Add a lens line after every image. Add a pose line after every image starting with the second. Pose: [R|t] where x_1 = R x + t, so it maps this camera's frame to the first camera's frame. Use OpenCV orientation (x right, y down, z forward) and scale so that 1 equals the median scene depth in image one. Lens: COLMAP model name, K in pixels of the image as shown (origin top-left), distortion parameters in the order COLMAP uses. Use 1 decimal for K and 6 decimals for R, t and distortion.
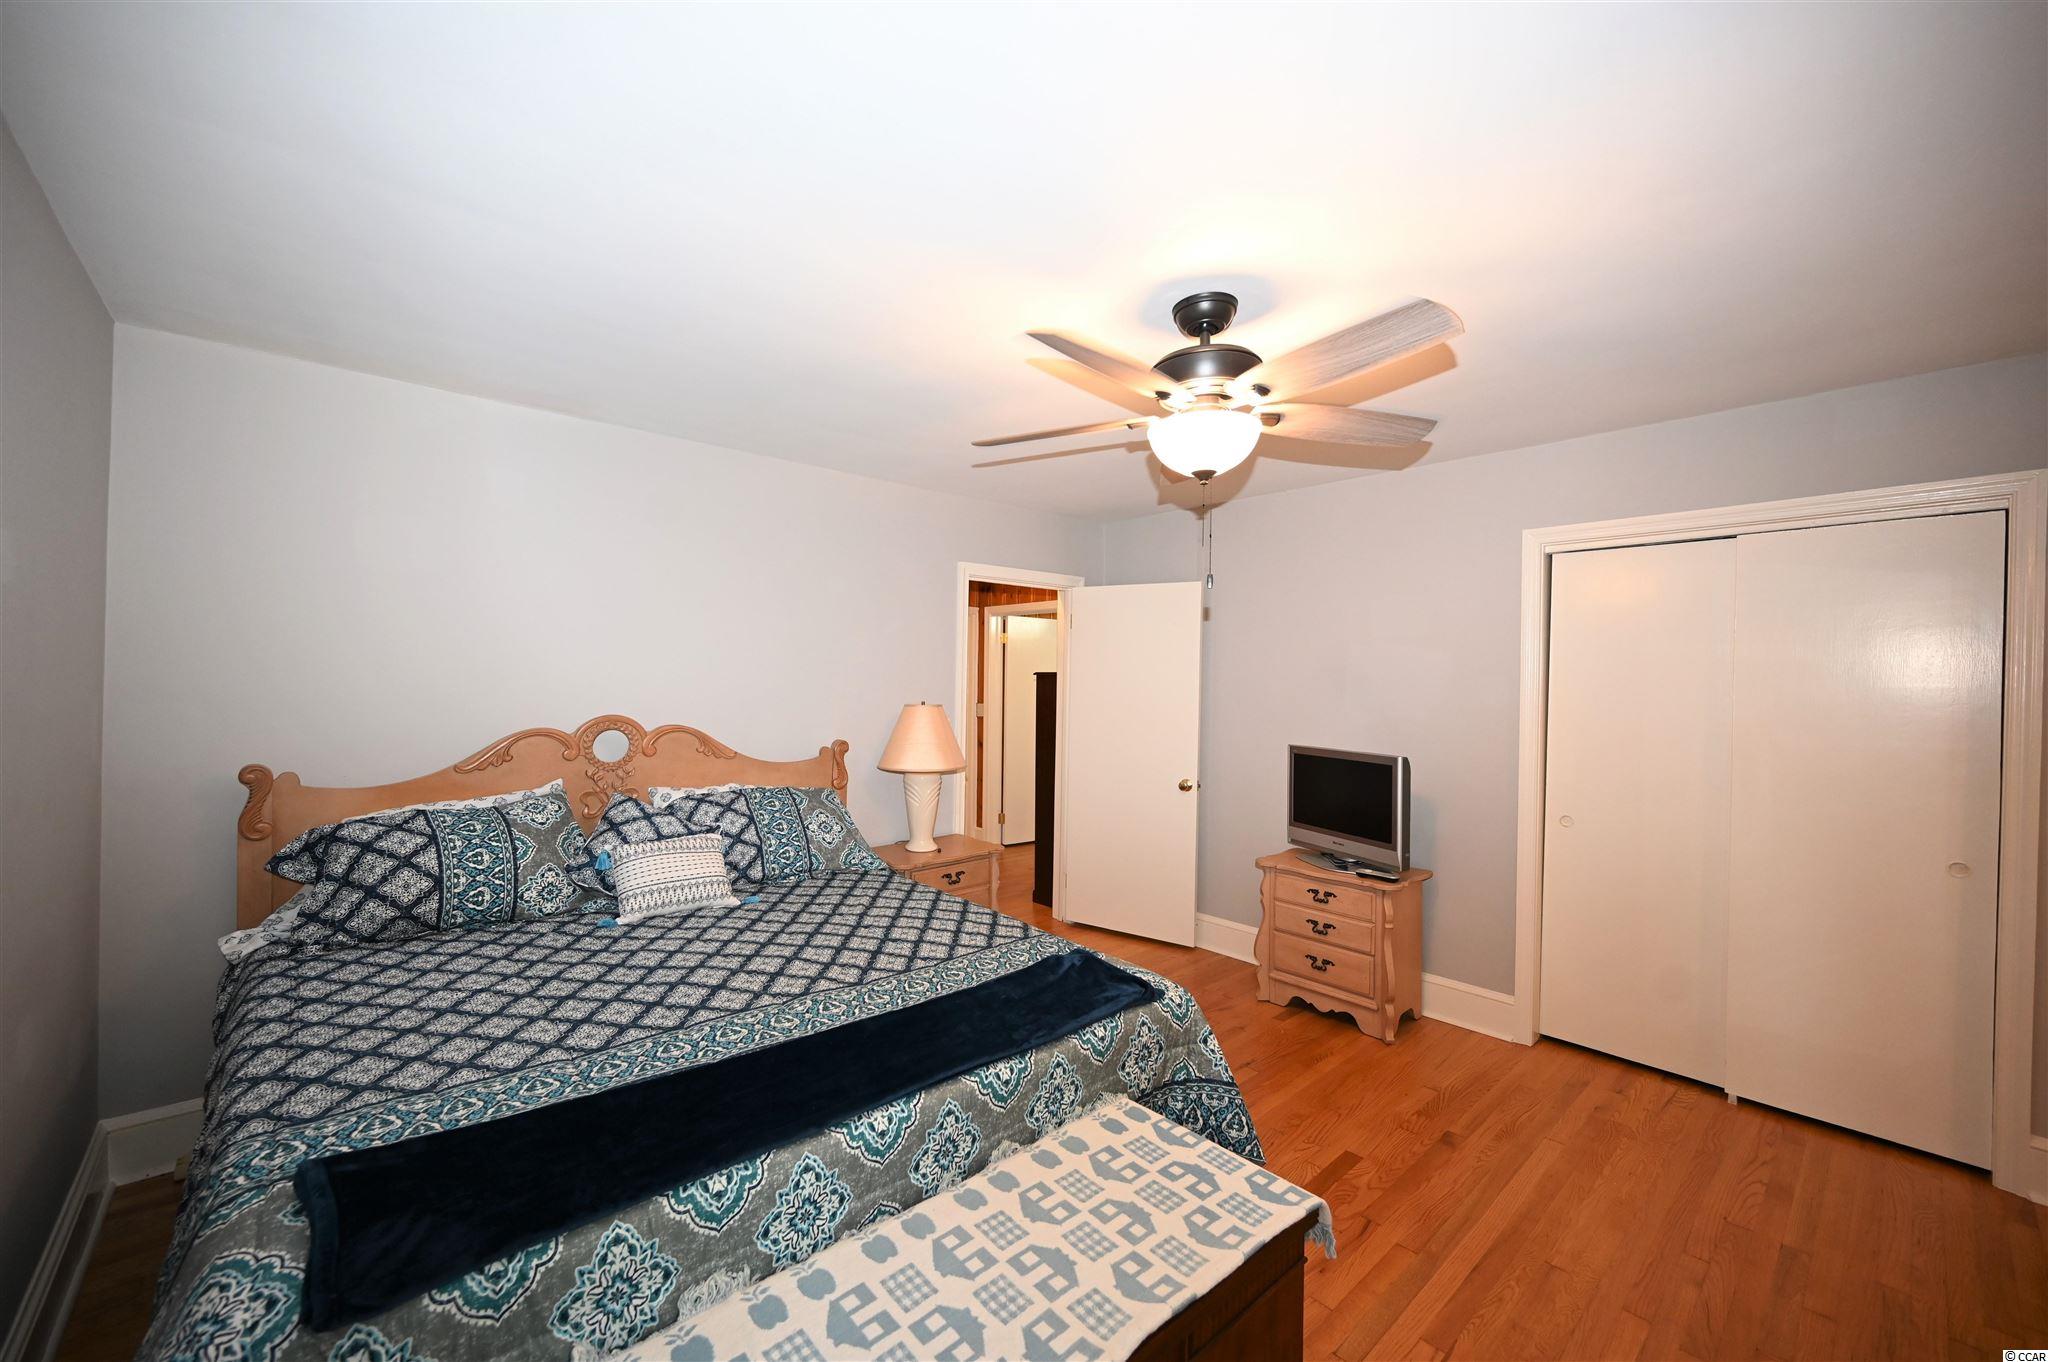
lens RADIAL K [[807.5, 0, 1024.9], [0, 807.5, 689.9], [0, 0, 1]] dist [0.001269, 0.000117]
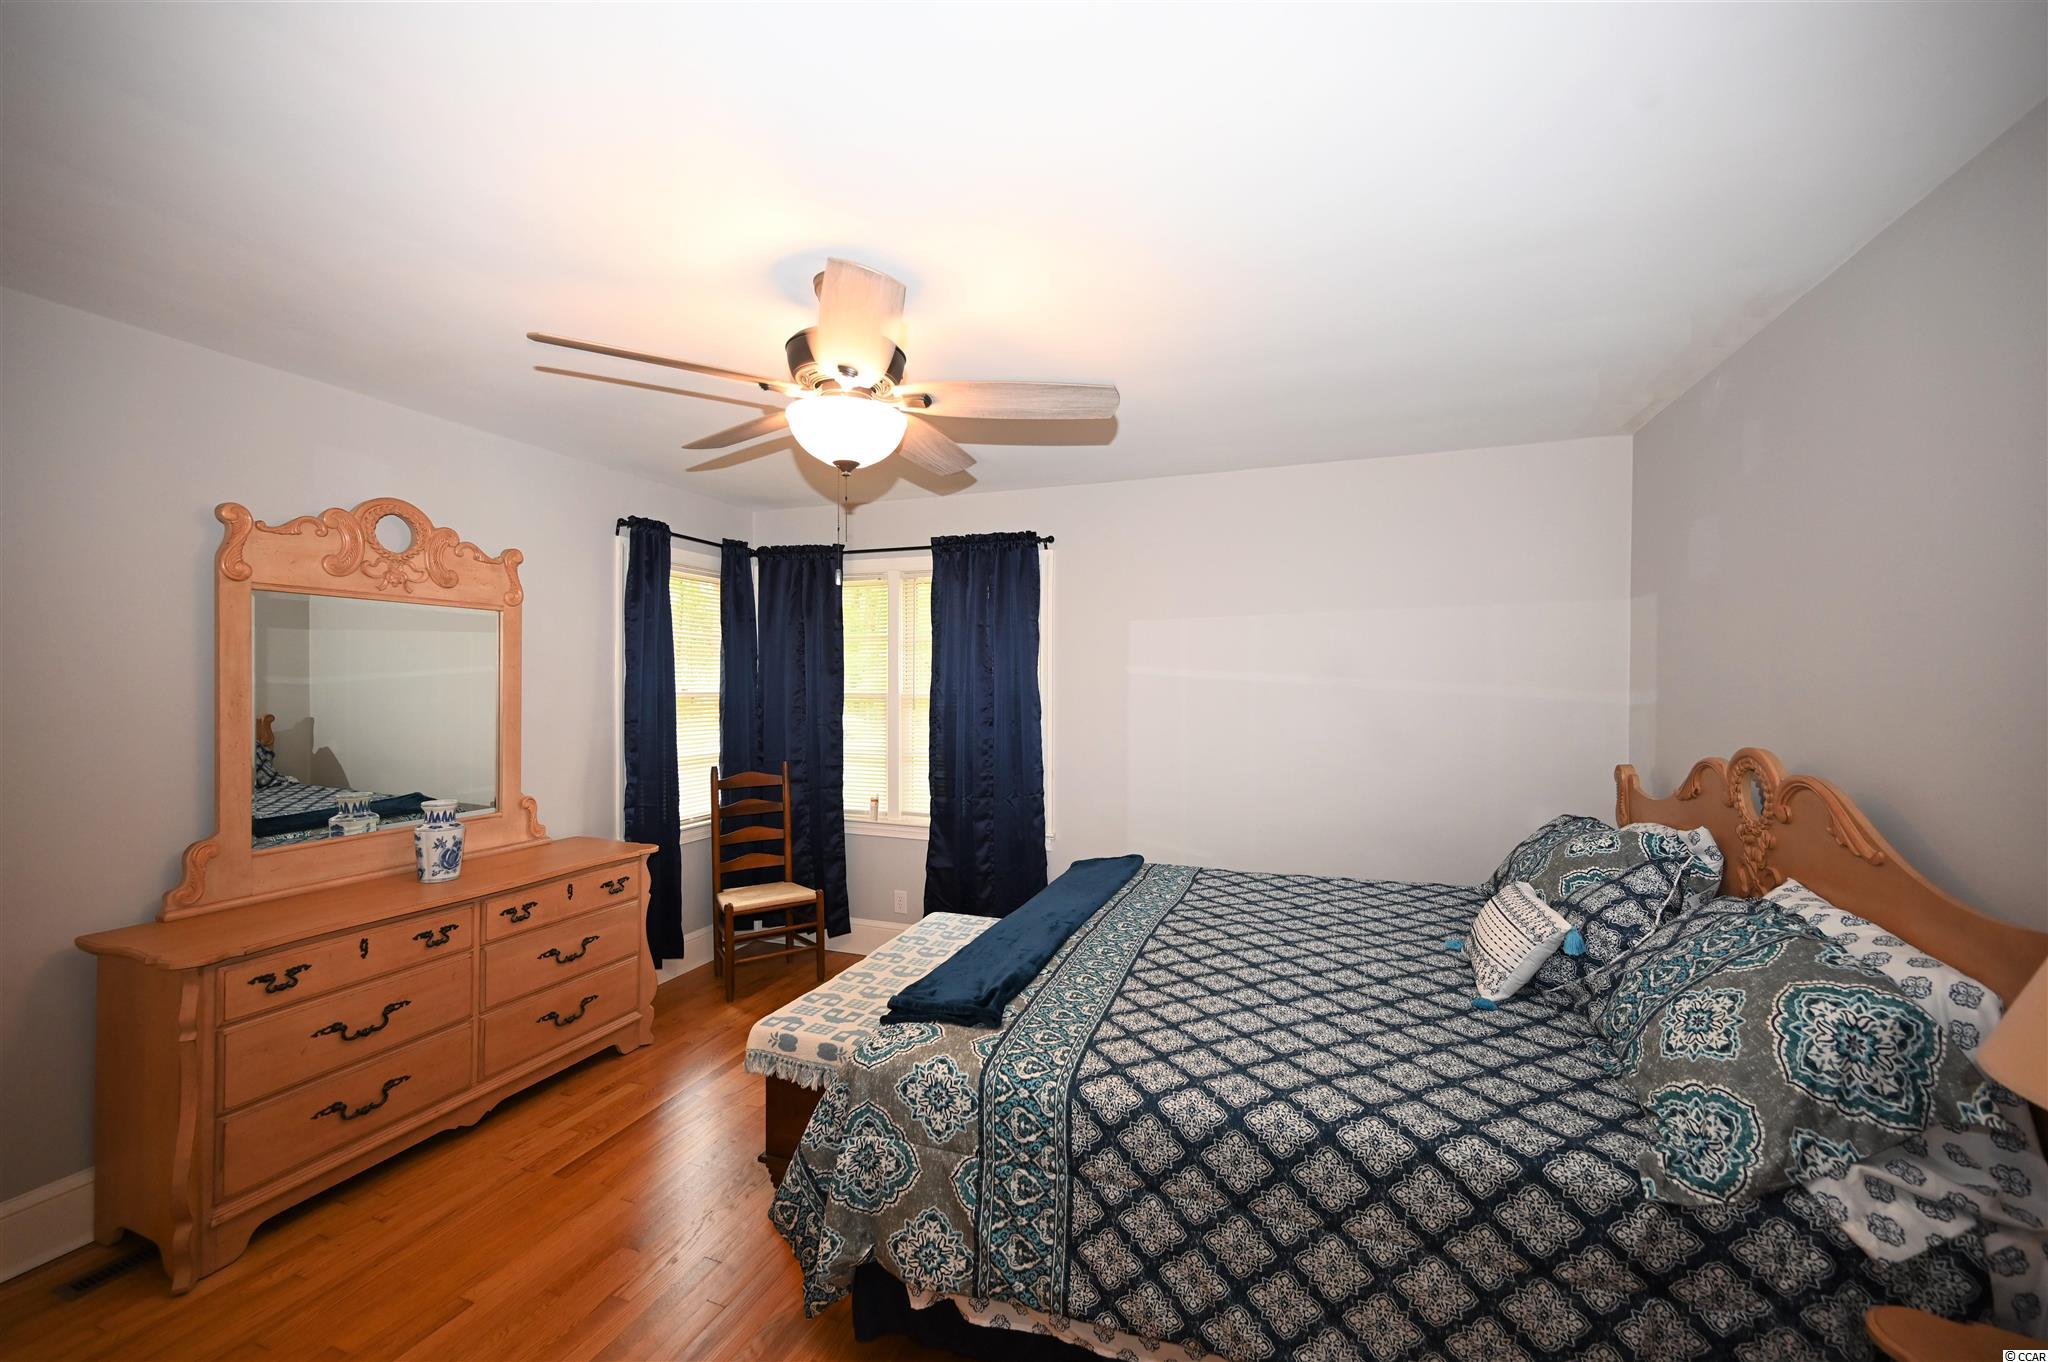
lens RADIAL K [[807.5, 0, 1024.9], [0, 807.5, 689.9], [0, 0, 1]] dist [0.001269, 0.000117]
pose [[-0.889195, -0.011416, -0.457385, 0.464060], [-0.018447, 0.999770, 0.010908, -0.018314], [0.457155, 0.018137, -0.889202, 1.938771]]
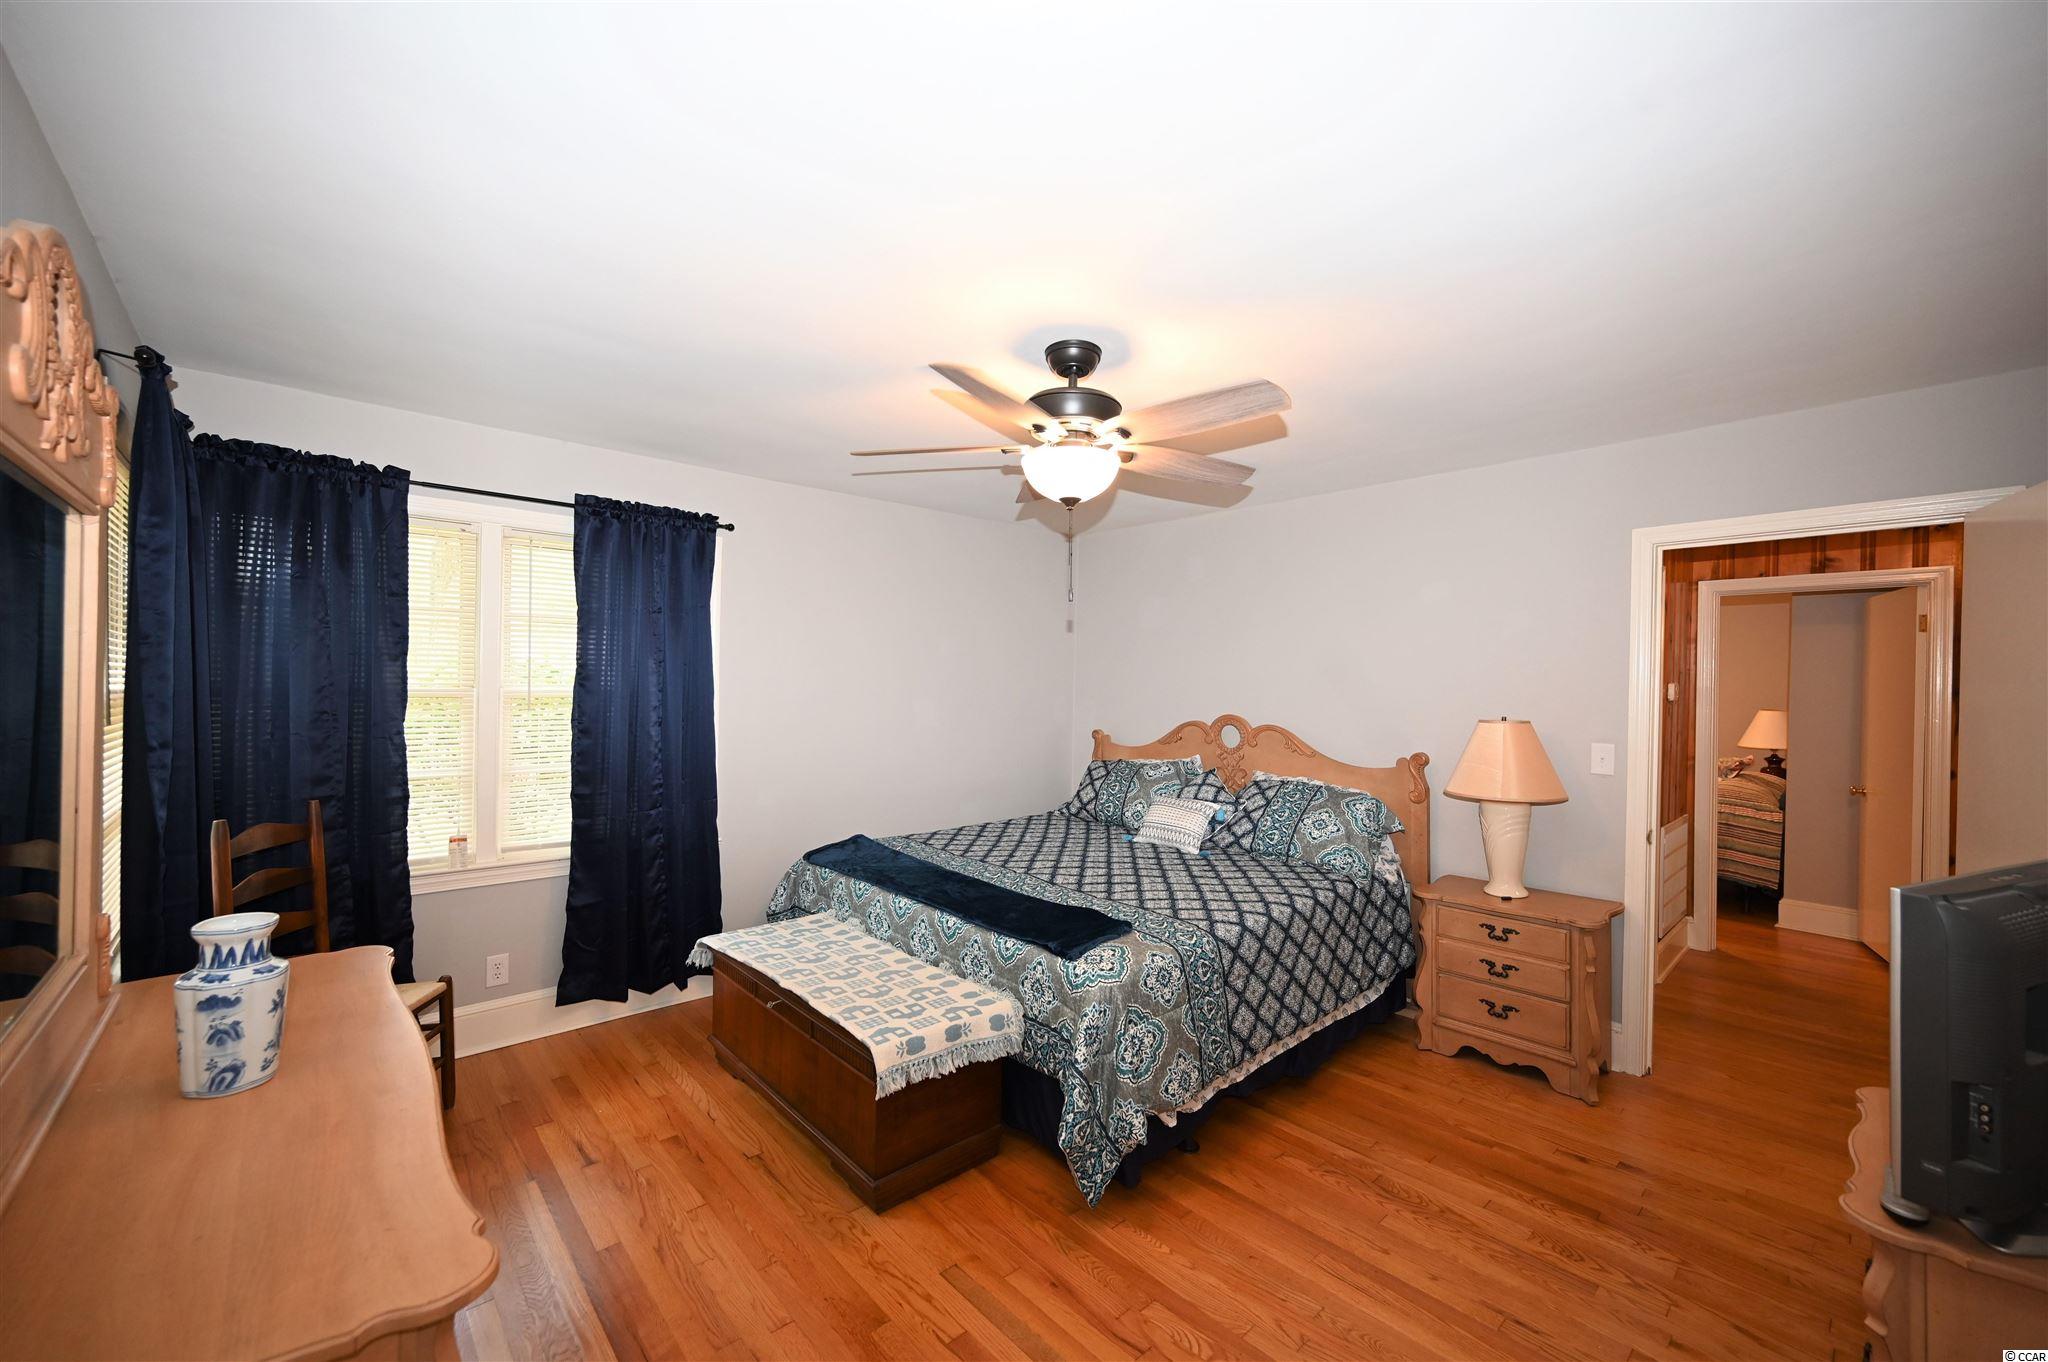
lens RADIAL K [[807.5, 0, 1024.9], [0, 807.5, 689.9], [0, 0, 1]] dist [0.001269, 0.000117]
pose [[-0.001567, -0.004175, -0.999990, 1.346210], [-0.023731, 0.999710, -0.004136, 0.002231], [0.999717, 0.023724, -0.001665, 0.945619]]
